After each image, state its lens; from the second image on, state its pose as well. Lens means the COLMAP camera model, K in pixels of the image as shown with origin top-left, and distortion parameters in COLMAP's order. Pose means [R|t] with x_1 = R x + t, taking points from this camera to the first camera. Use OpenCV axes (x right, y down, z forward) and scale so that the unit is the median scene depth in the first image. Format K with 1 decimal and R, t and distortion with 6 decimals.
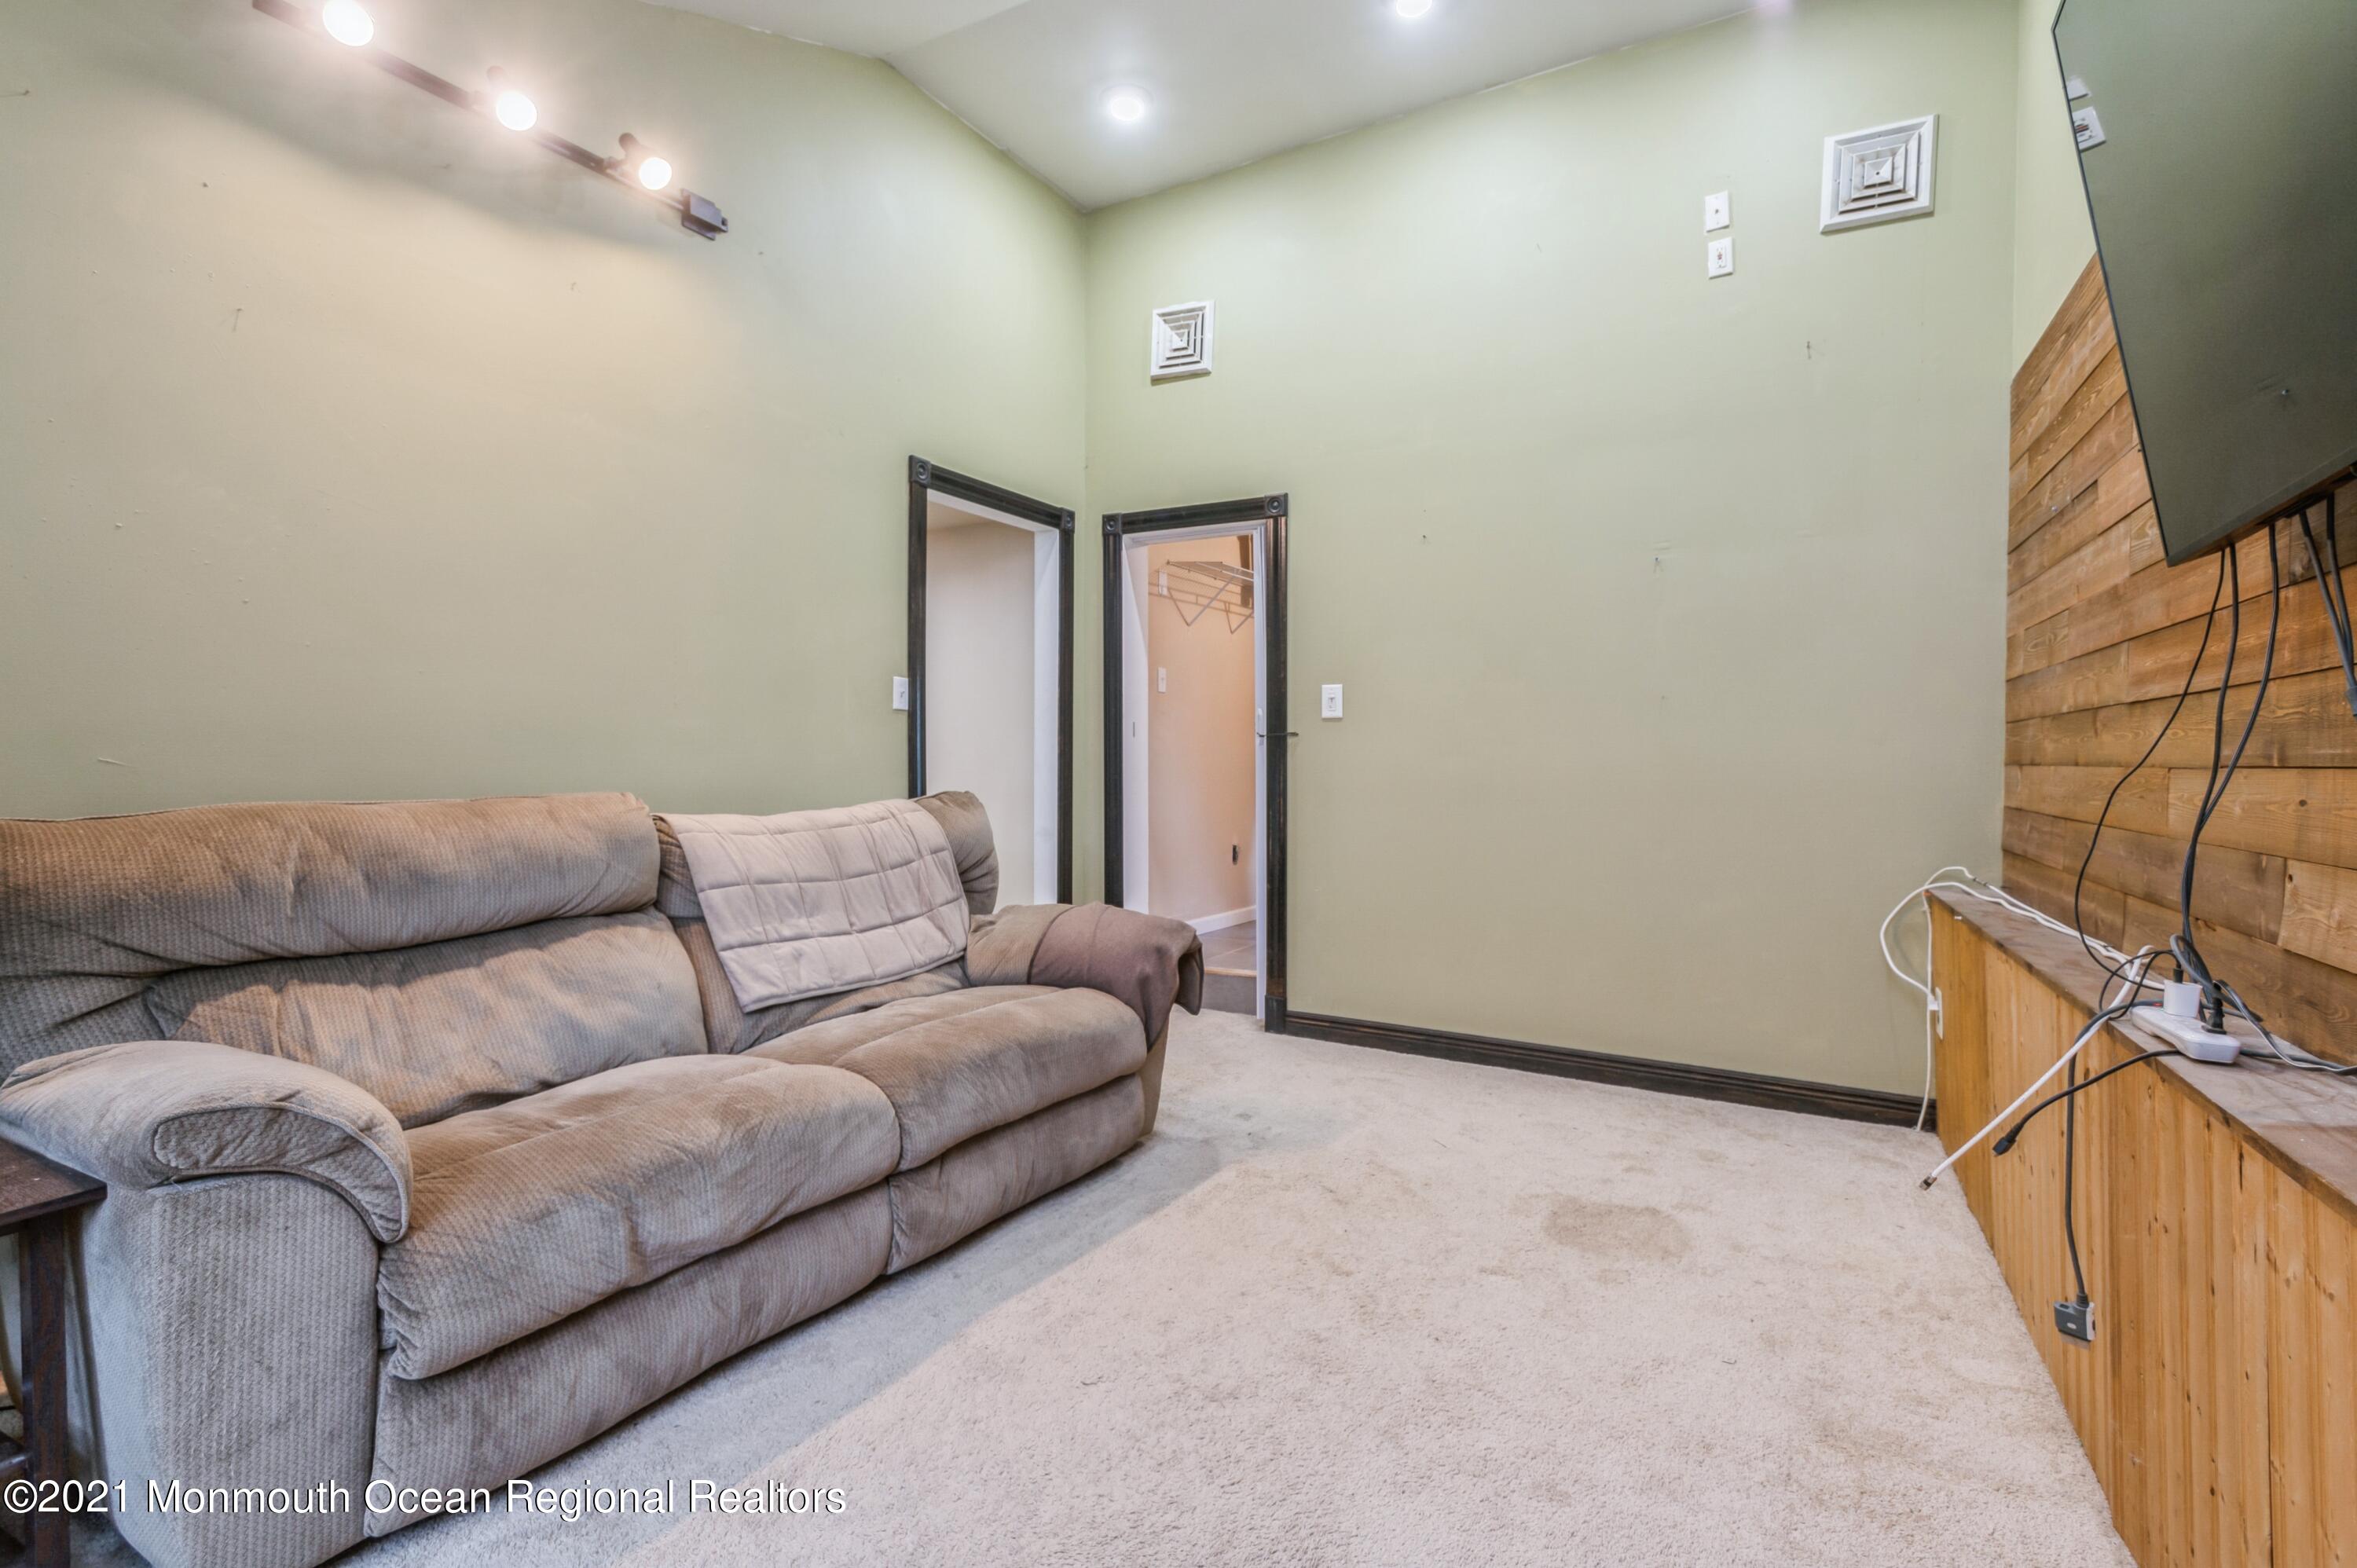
lens RADIAL K [[1121.4, 0, 1193.4], [0, 1121.4, 749.2], [0, 0, 1]] dist [-0.001546, -0.000398]
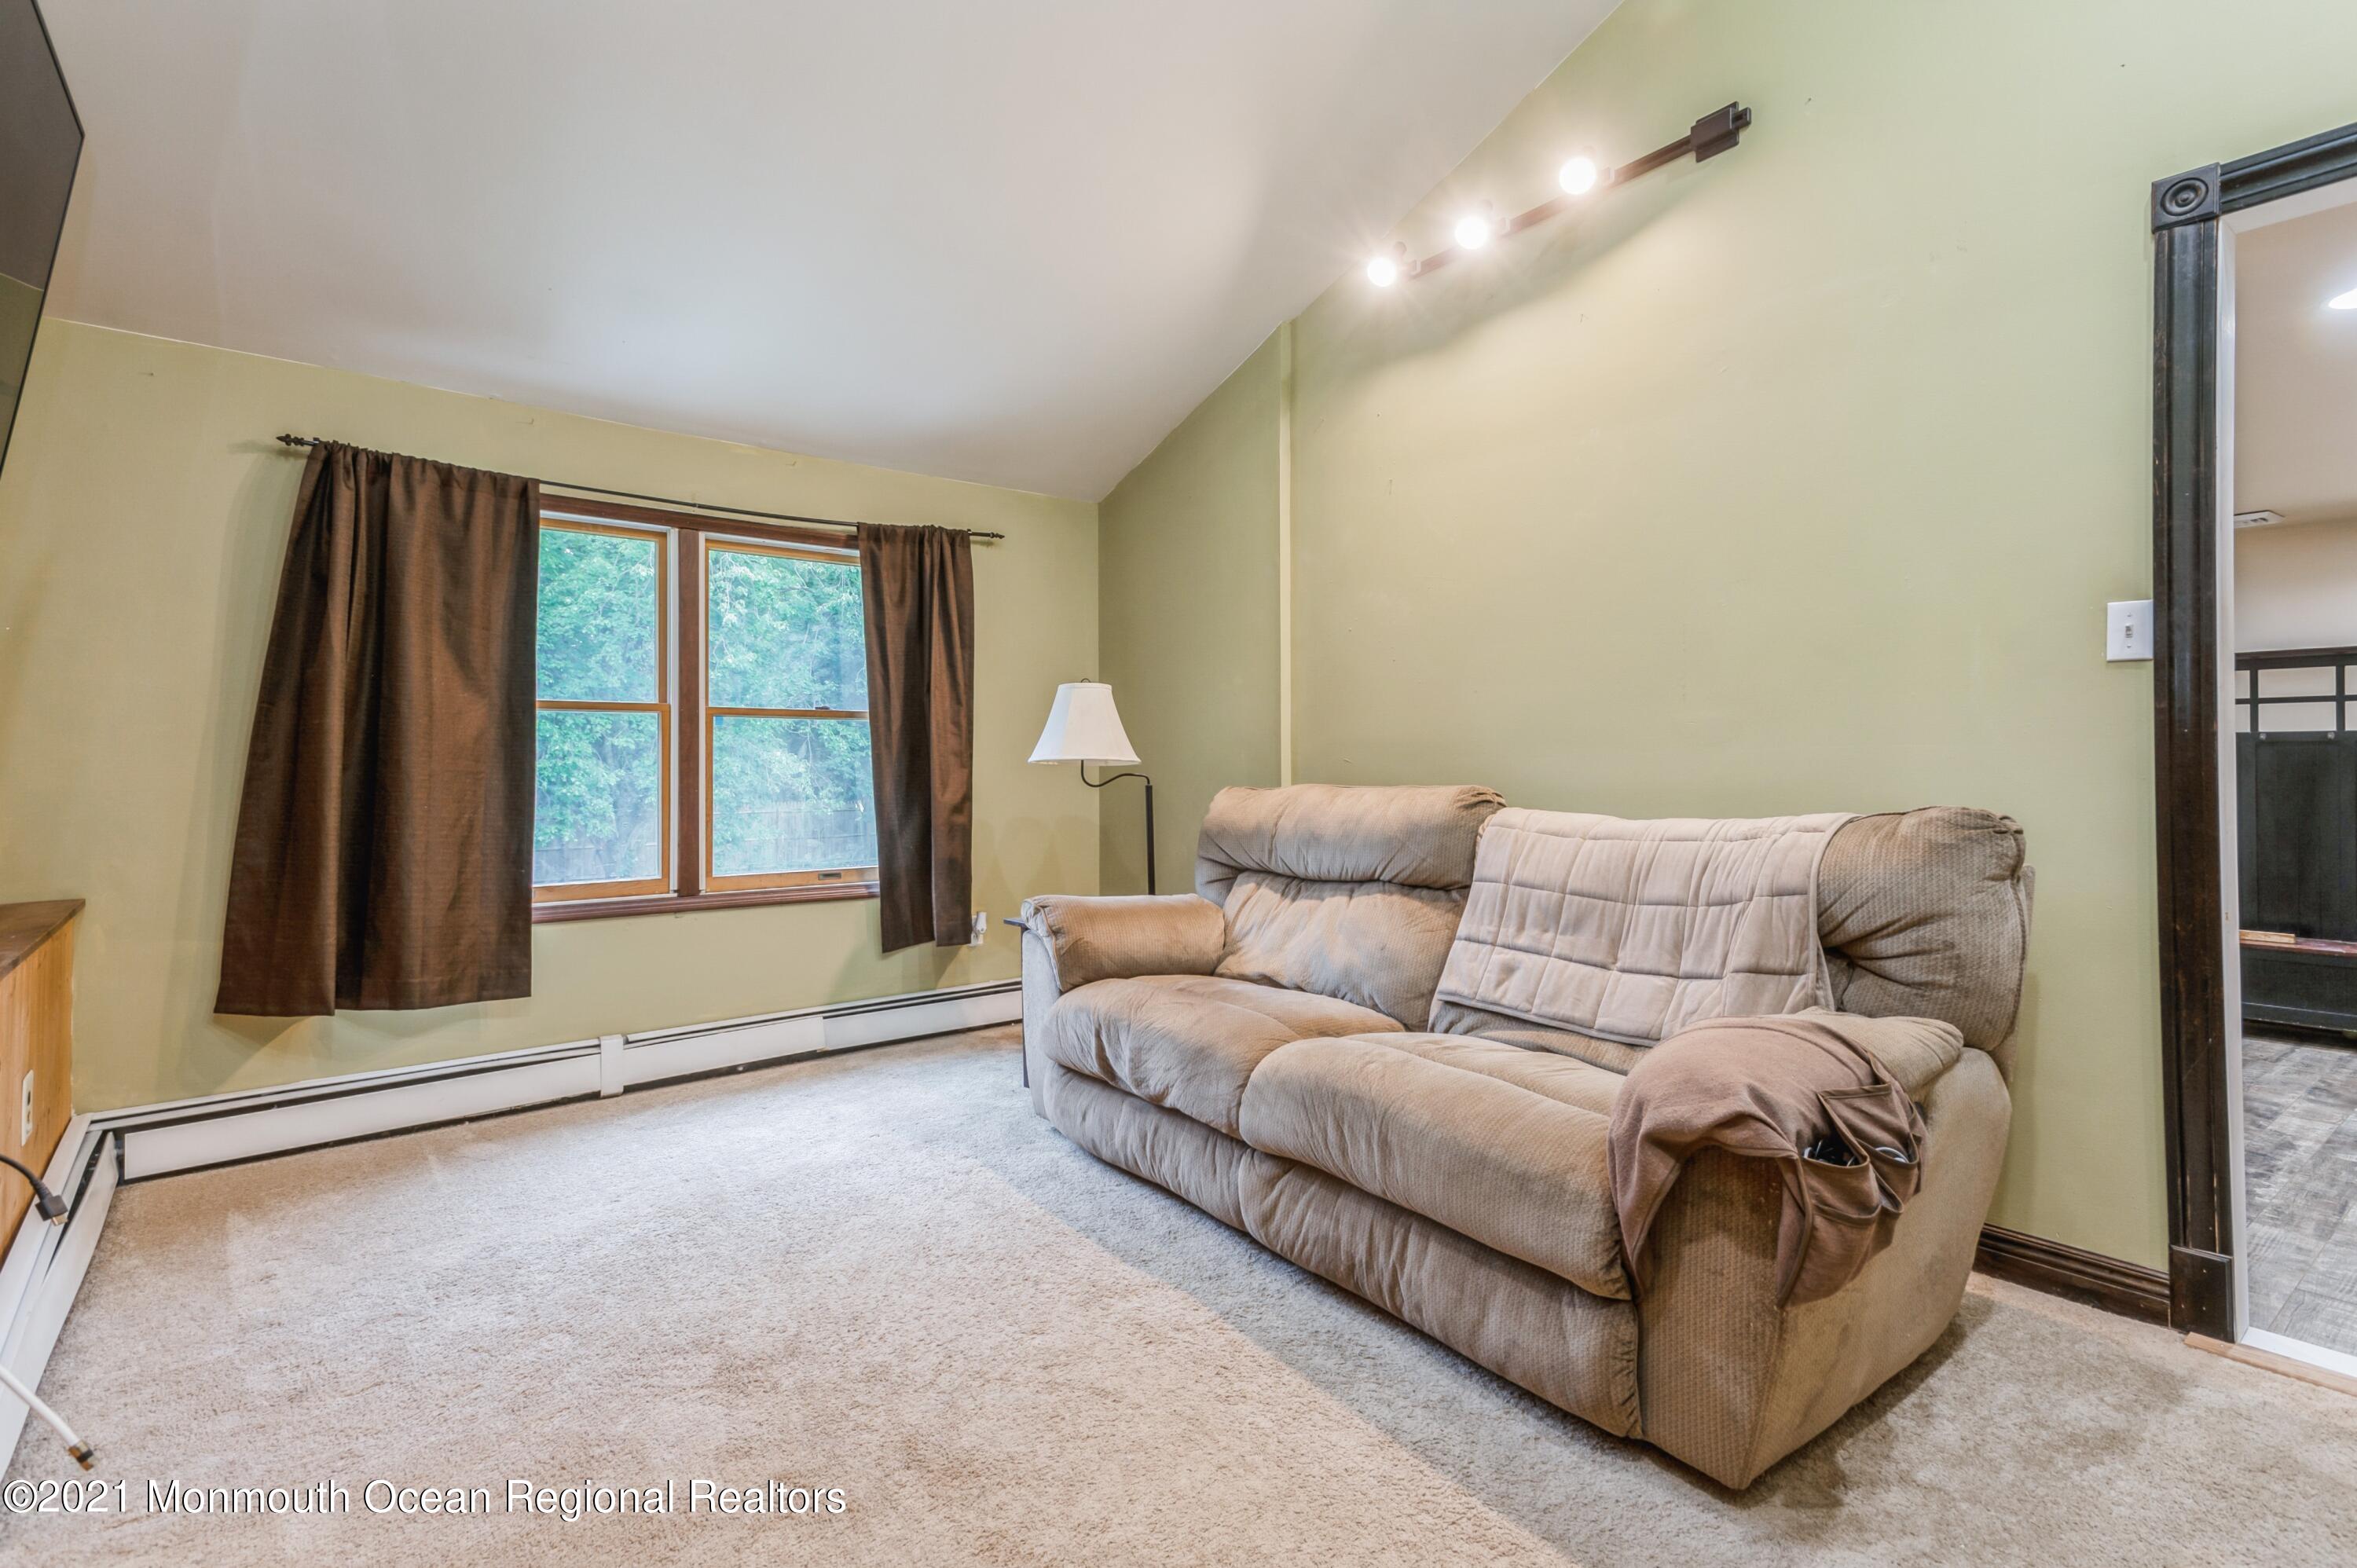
lens RADIAL K [[1121.4, 0, 1193.4], [0, 1121.4, 749.2], [0, 0, 1]] dist [-0.001546, -0.000398]
pose [[-0.402842, -0.015901, -0.915131, 0.613116], [0.012035, 0.999671, -0.022667, 0.022560], [0.915190, -0.020145, -0.402518, 1.155511]]
